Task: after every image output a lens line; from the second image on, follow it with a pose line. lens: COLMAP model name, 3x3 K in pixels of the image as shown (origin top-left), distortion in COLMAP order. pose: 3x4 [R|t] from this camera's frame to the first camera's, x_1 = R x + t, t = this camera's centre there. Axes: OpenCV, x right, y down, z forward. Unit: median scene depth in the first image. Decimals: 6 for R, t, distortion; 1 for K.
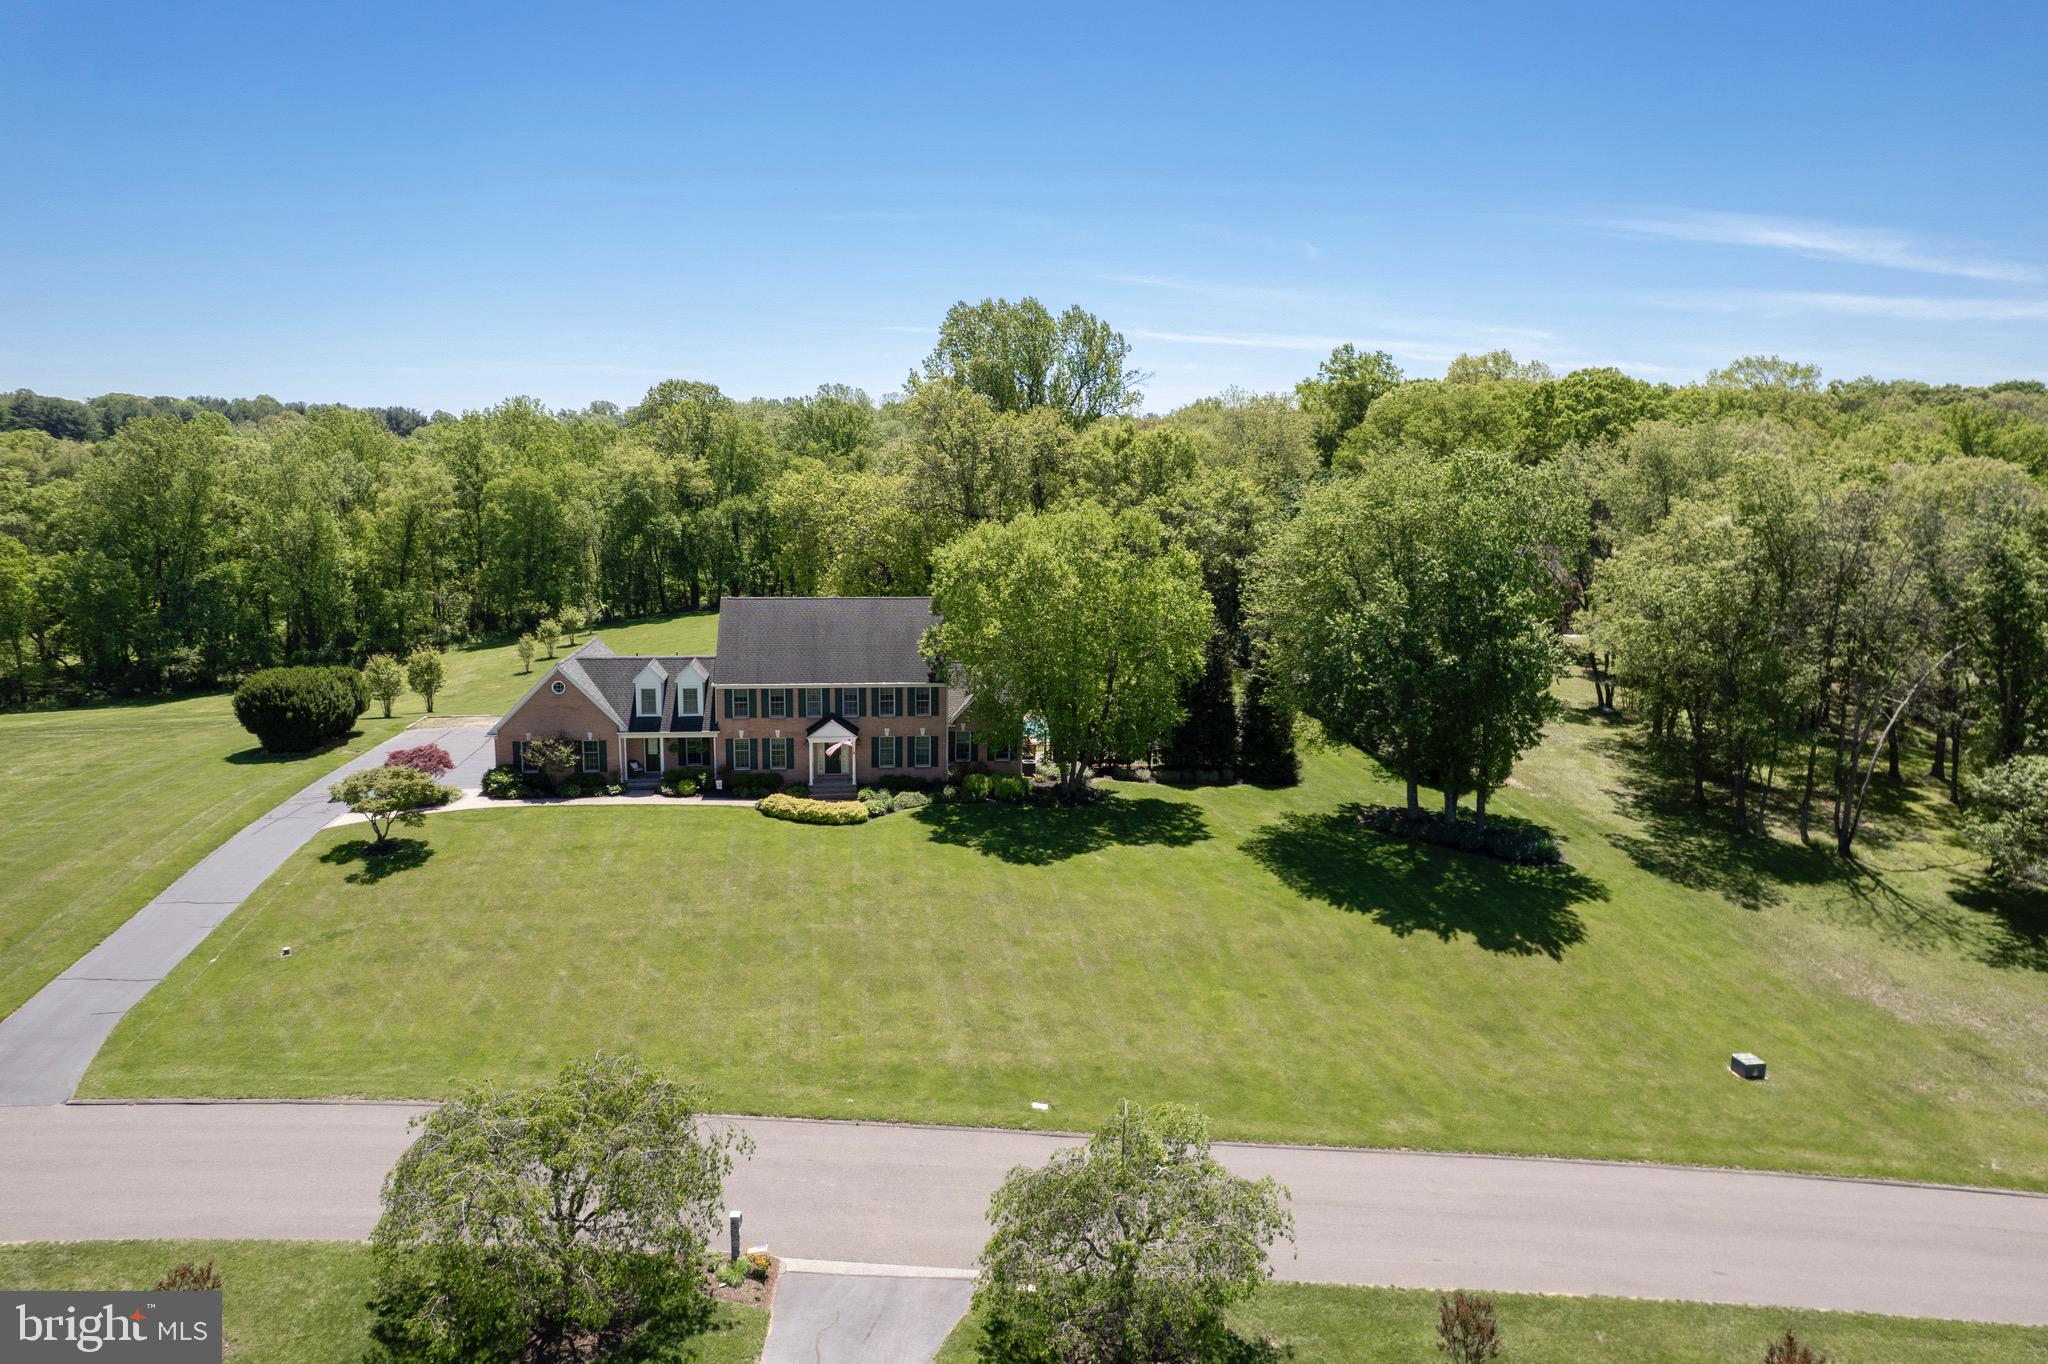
lens RADIAL K [[1355.2, 0, 1019.9], [0, 1355.2, 689.4], [0, 0, 1]] dist [-0.036625, 0.003283]
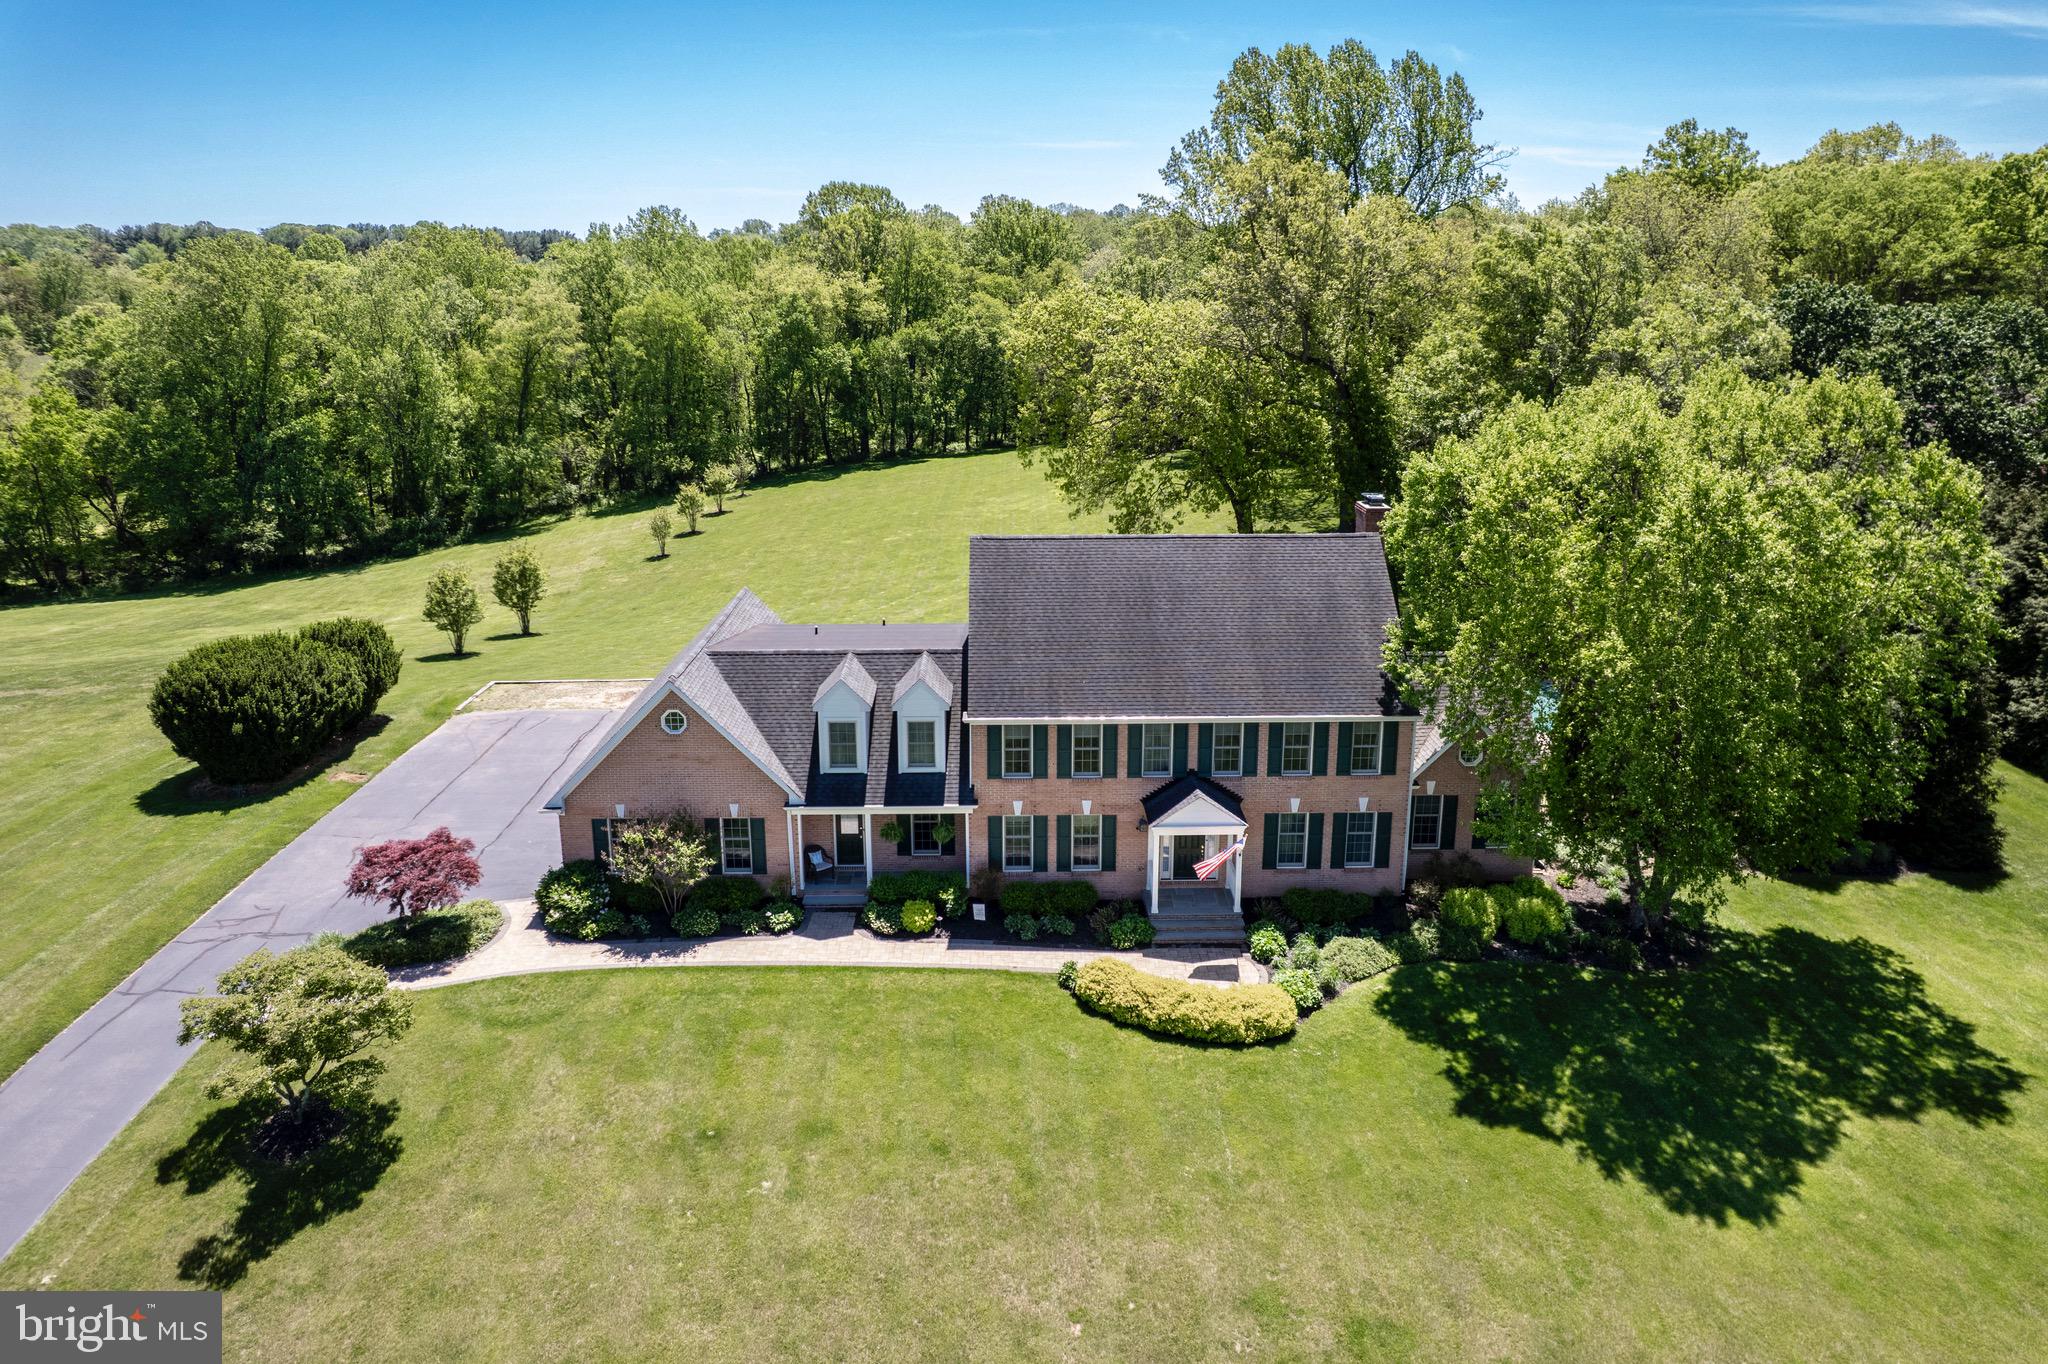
lens RADIAL K [[1338.2, 0, 1016.5], [0, 1338.2, 592.2], [0, 0, 1]] dist [-0.043824, 0.004170]
pose [[0.994053, 0.009677, -0.108471, -0.150464], [-0.002686, 0.997920, 0.064414, -0.082599], [0.108868, -0.063739, 0.992011, 0.491914]]
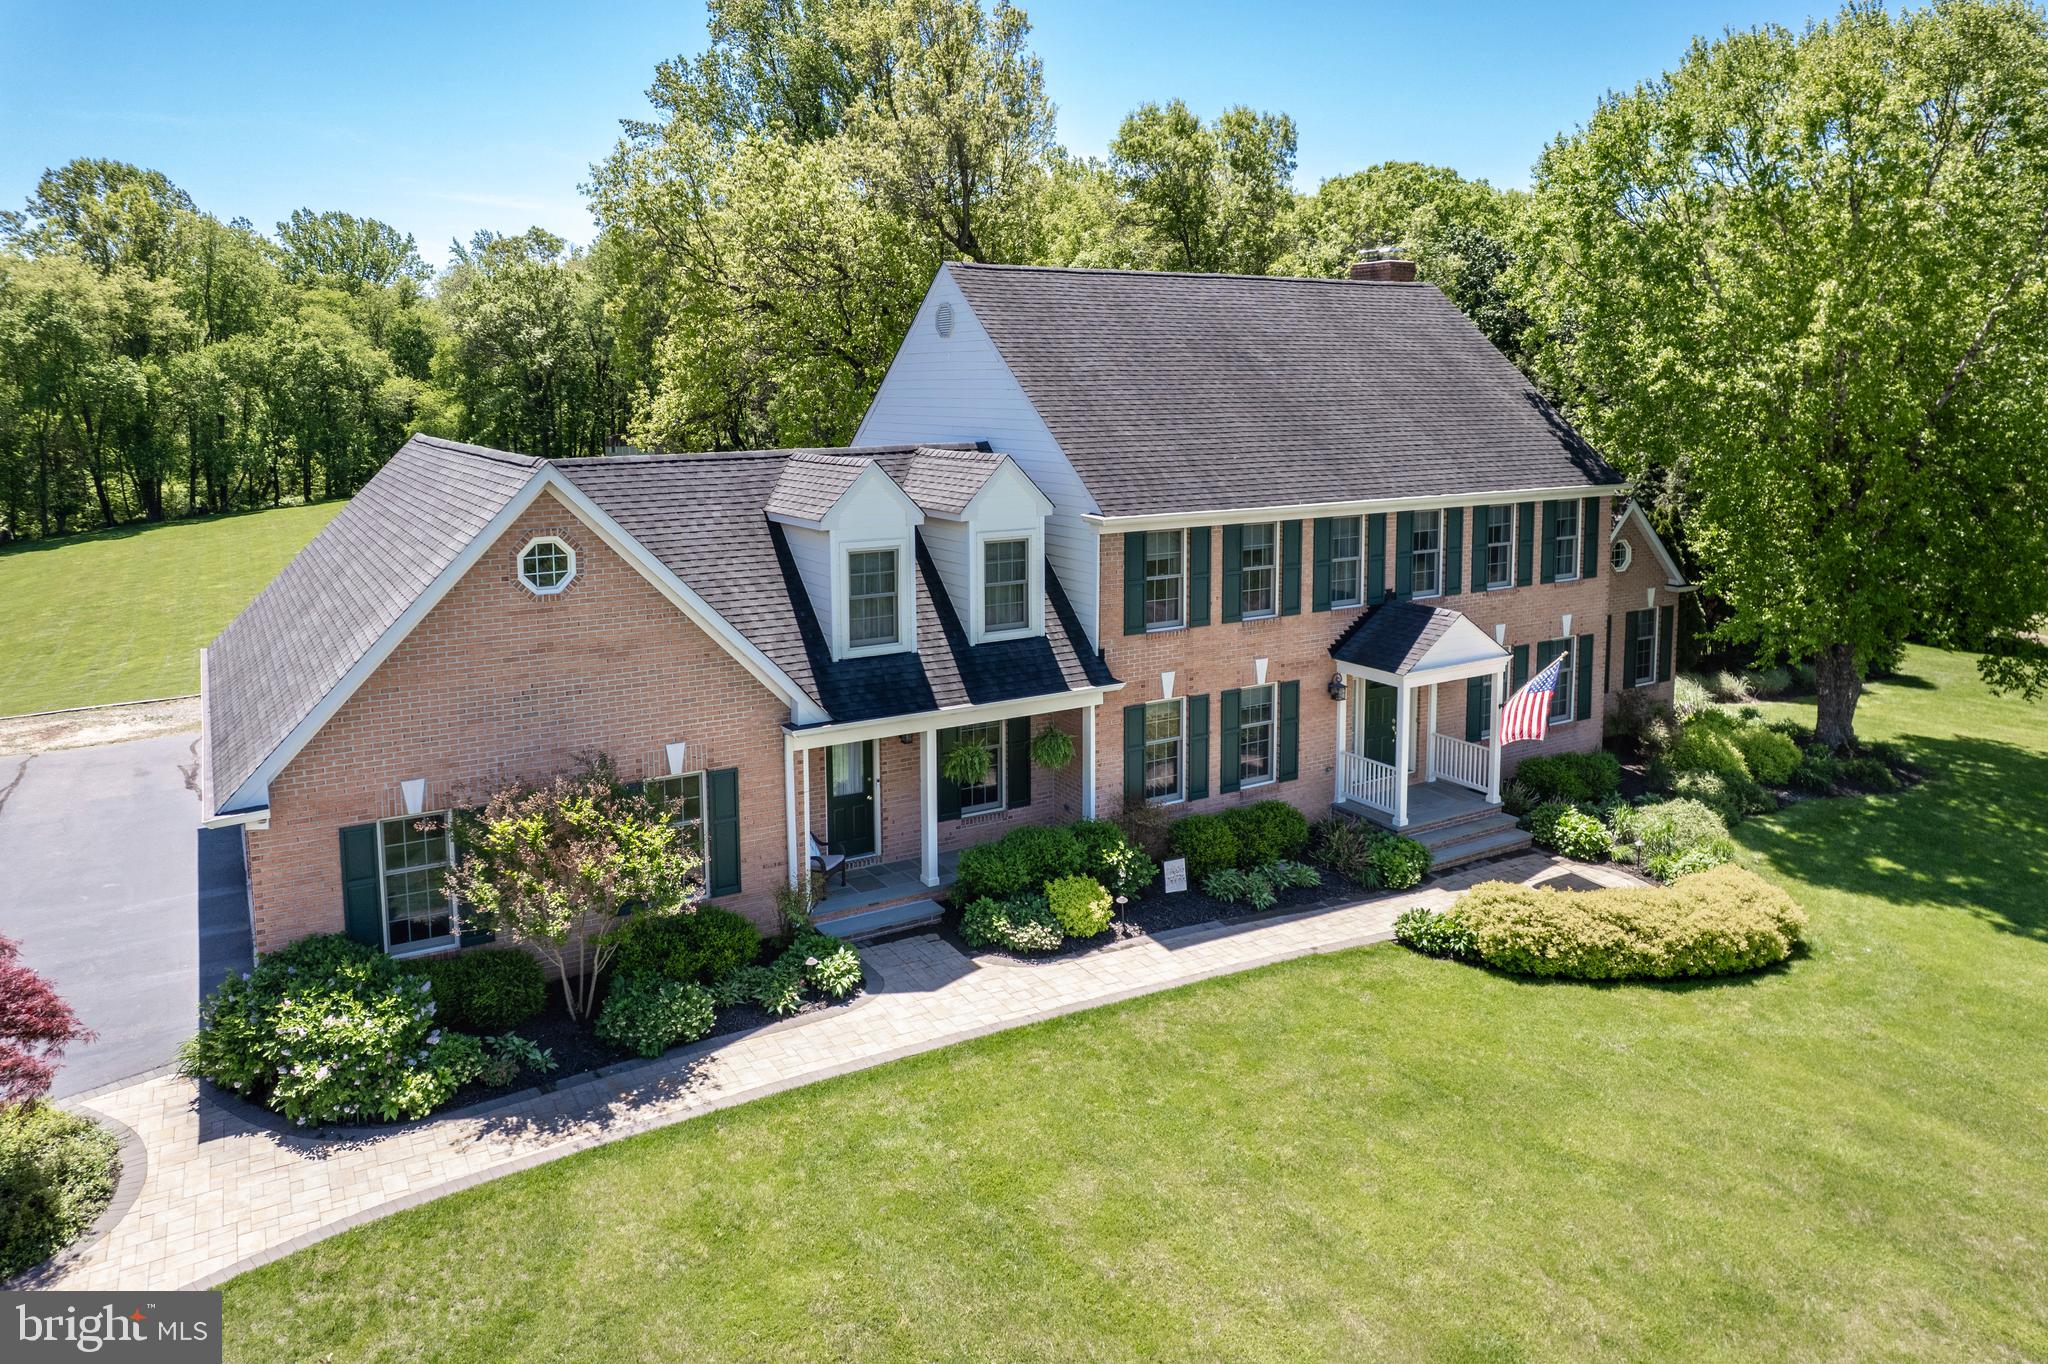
lens RADIAL K [[1362.9, 0, 971.9], [0, 1362.9, 520.9], [0, 0, 1]] dist [-0.037479, 0.004044]
pose [[0.921210, -0.059876, 0.384431, -0.353949], [0.084720, 0.995248, -0.048003, 0.008091], [-0.379730, 0.076790, 0.921905, 0.737778]]
